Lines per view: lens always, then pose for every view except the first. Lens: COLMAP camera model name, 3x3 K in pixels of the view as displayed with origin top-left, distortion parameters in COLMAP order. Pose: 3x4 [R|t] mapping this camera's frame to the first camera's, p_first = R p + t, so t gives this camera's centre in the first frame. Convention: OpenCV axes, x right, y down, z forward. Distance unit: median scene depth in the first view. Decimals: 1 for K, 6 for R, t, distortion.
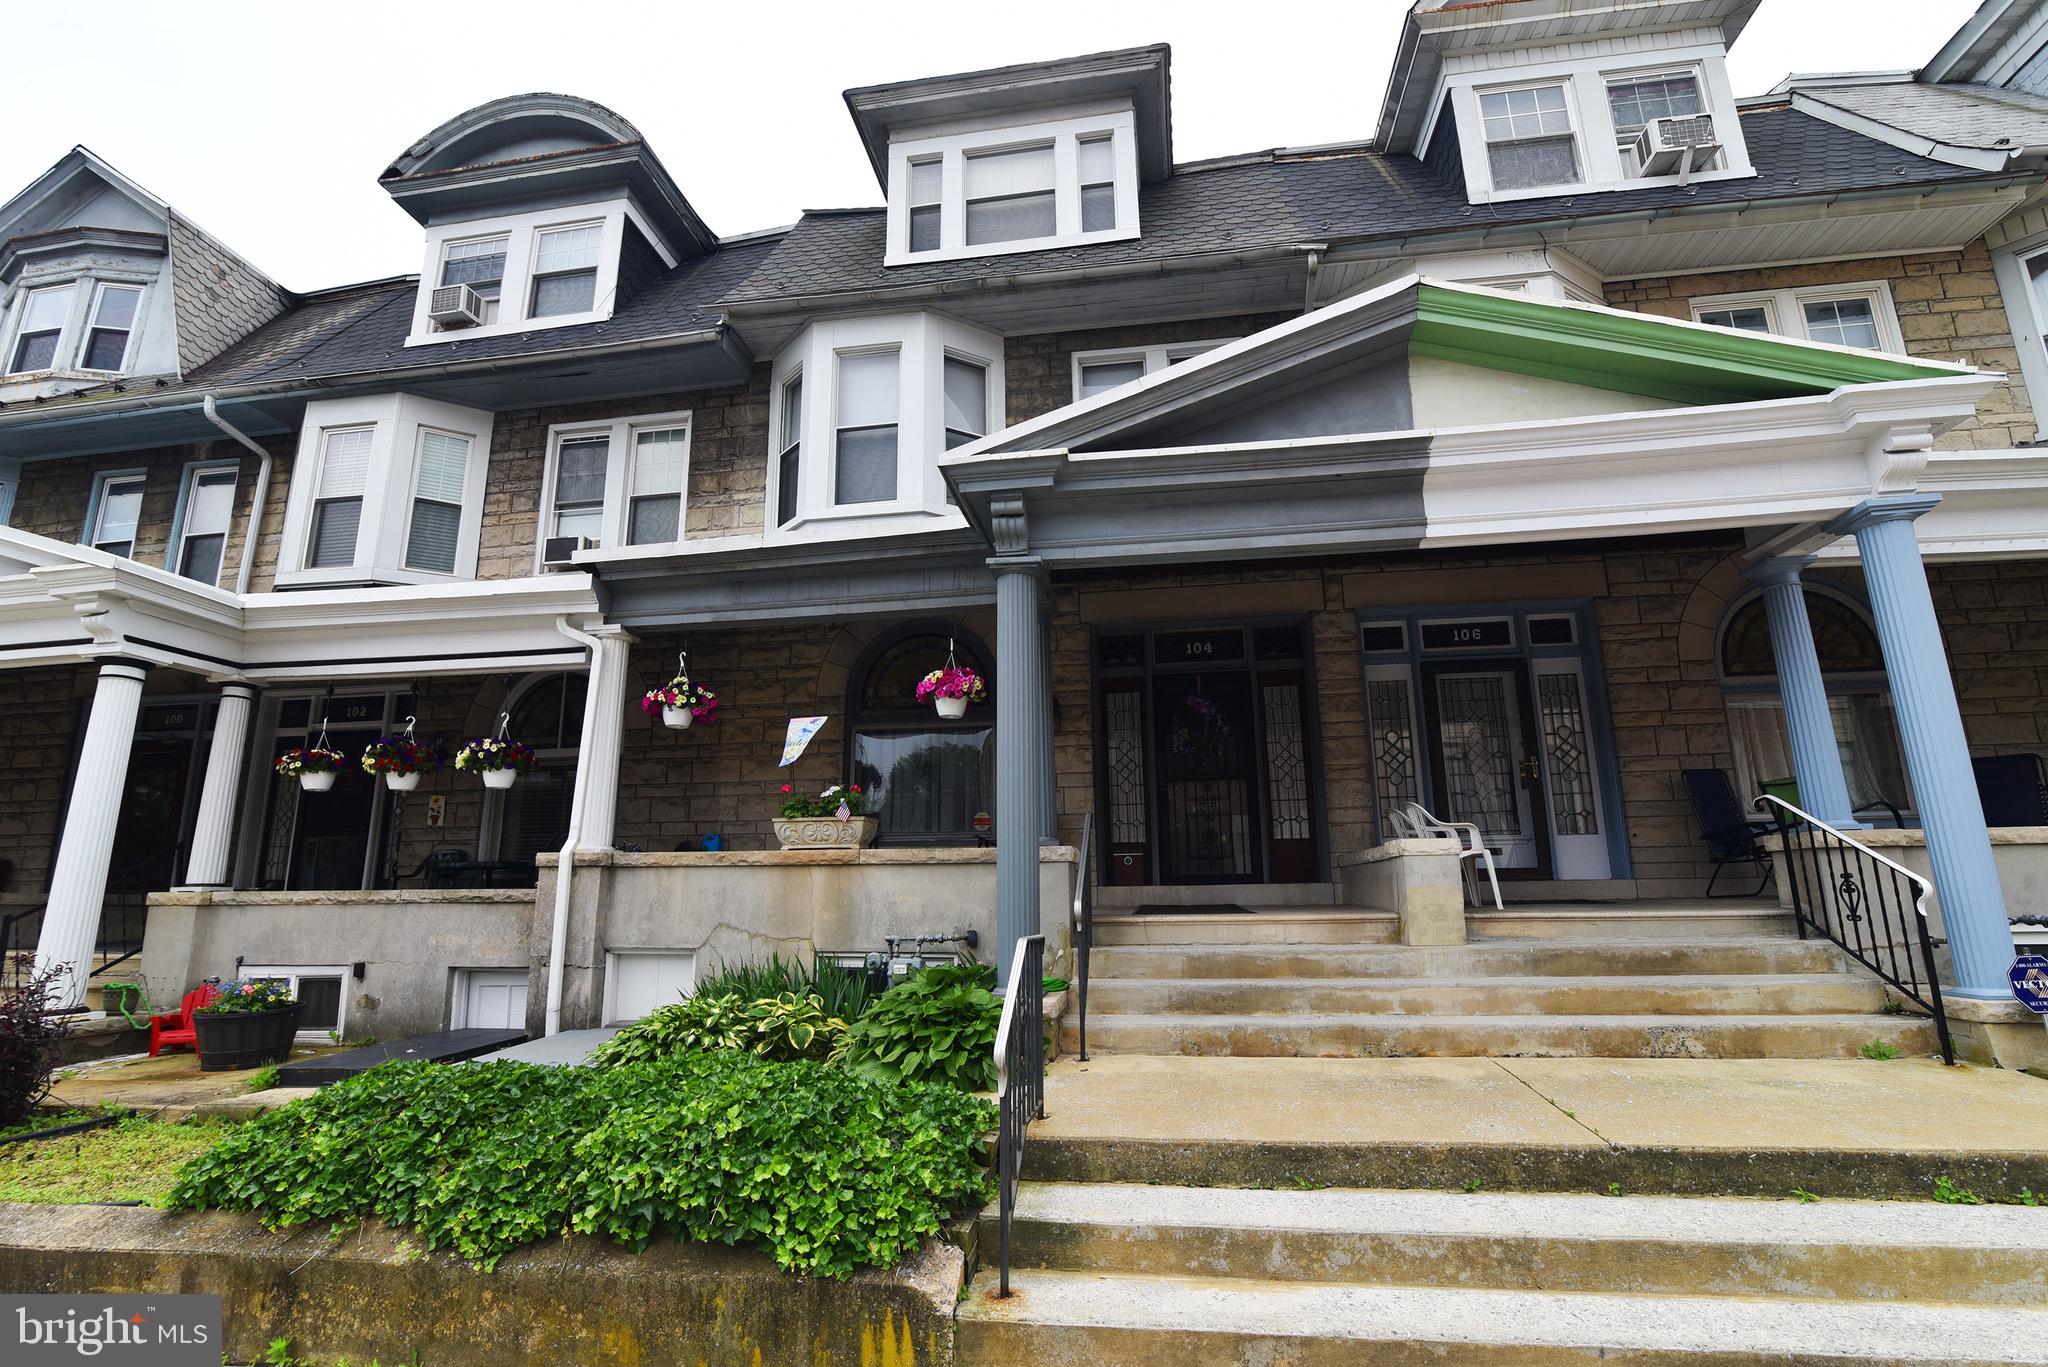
lens RADIAL K [[933.6, 0, 1020.8], [0, 933.6, 684.8], [0, 0, 1]] dist [-0.022107, 0.001557]
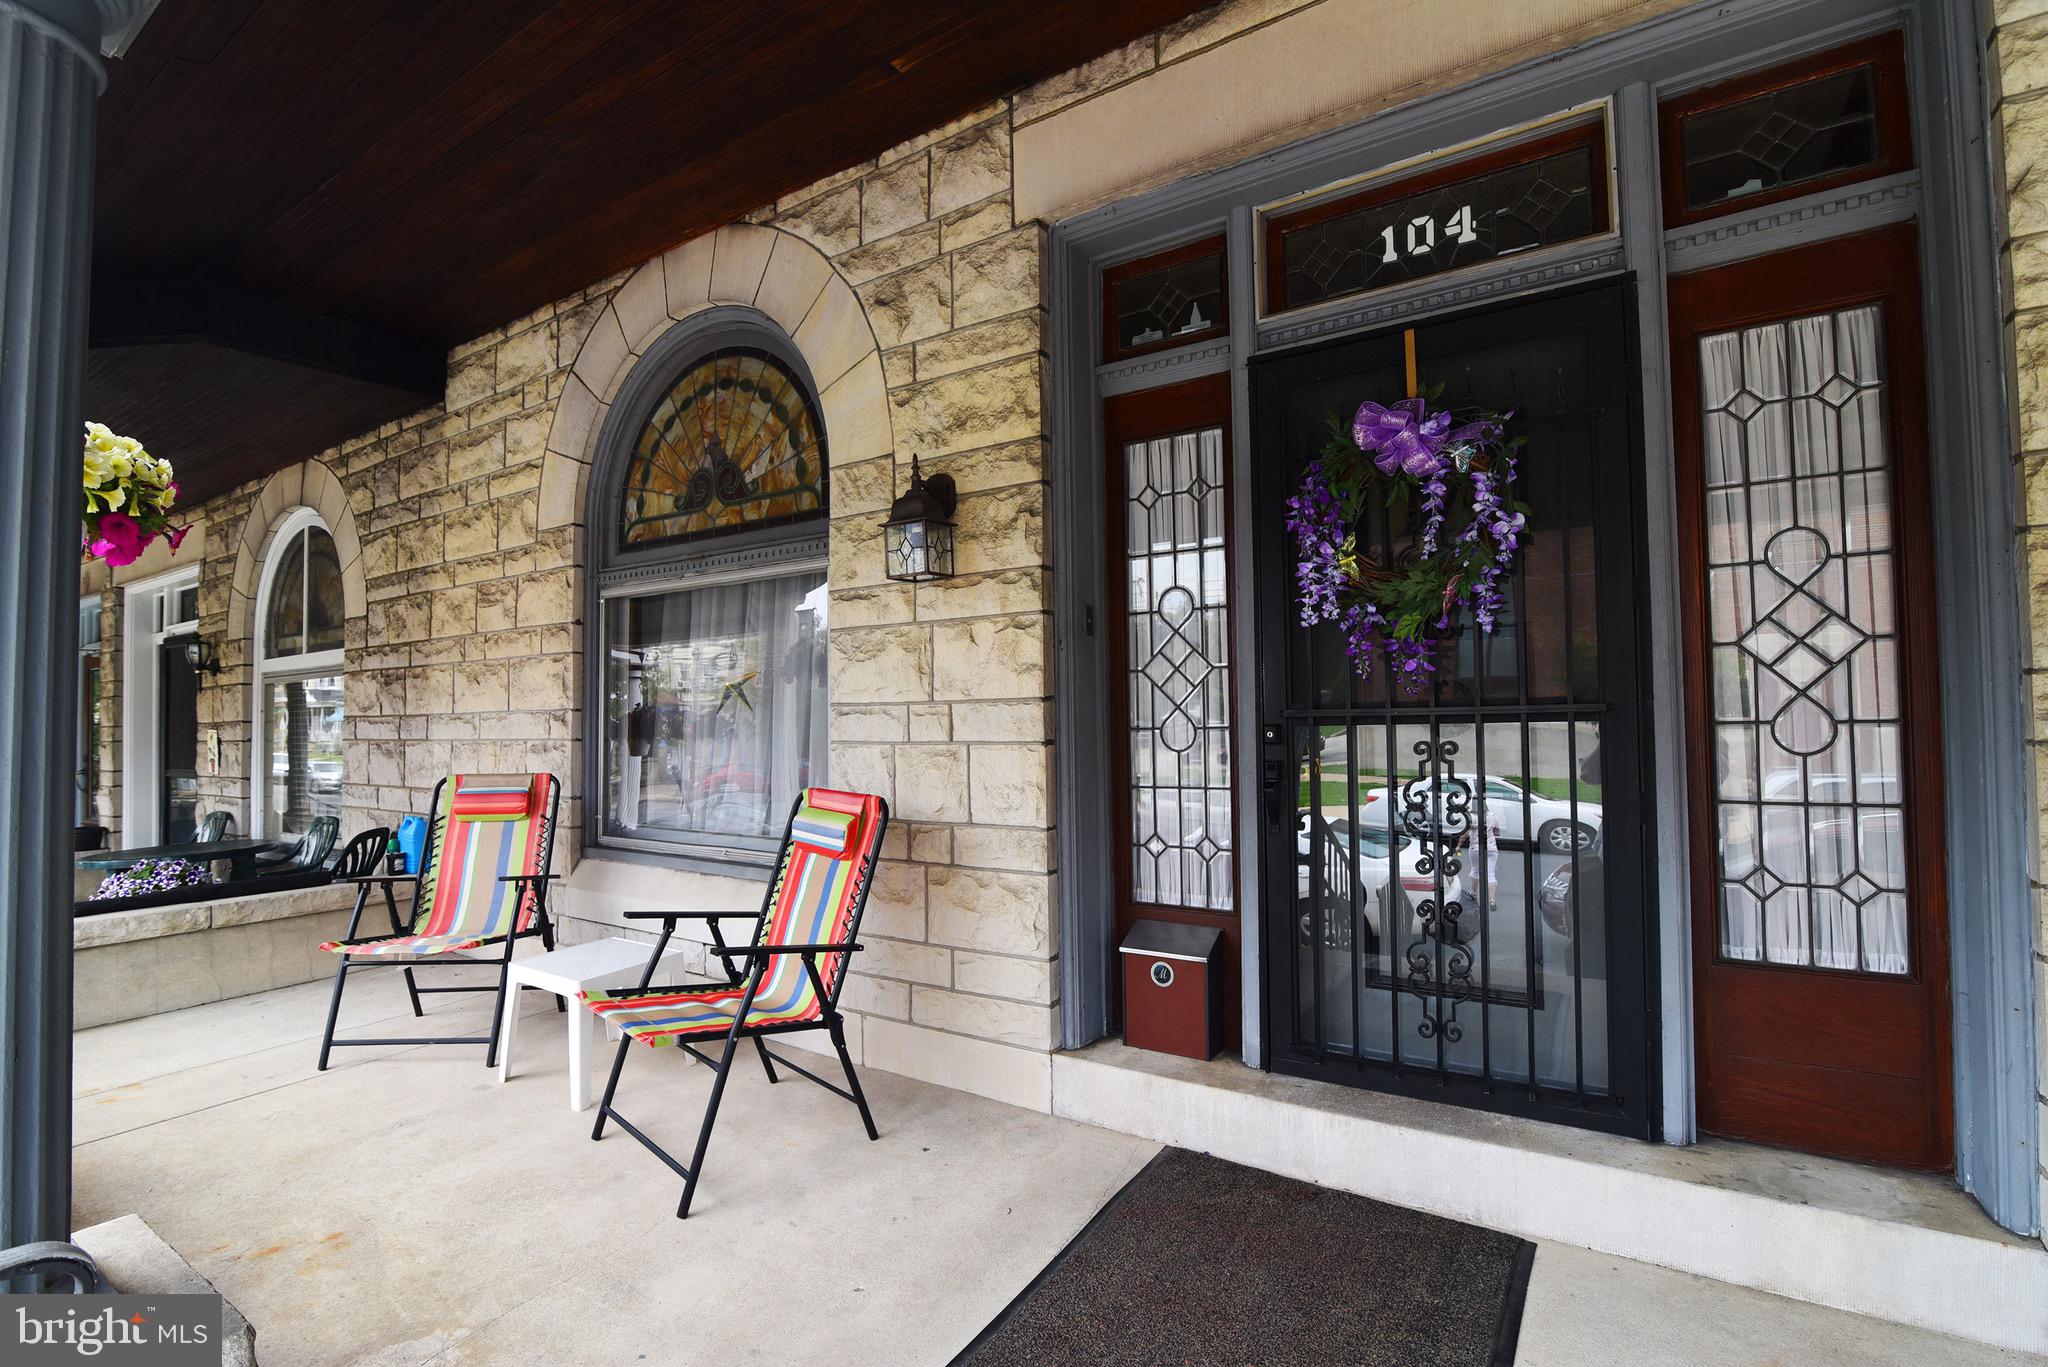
lens RADIAL K [[933.6, 0, 1020.8], [0, 933.6, 689.0], [0, 0, 1]] dist [-0.022107, 0.001557]
pose [[0.911599, -0.016355, -0.410755, 0.194584], [0.096407, 0.979847, 0.174945, 0.033153], [0.399615, -0.199079, 0.894805, 0.690843]]
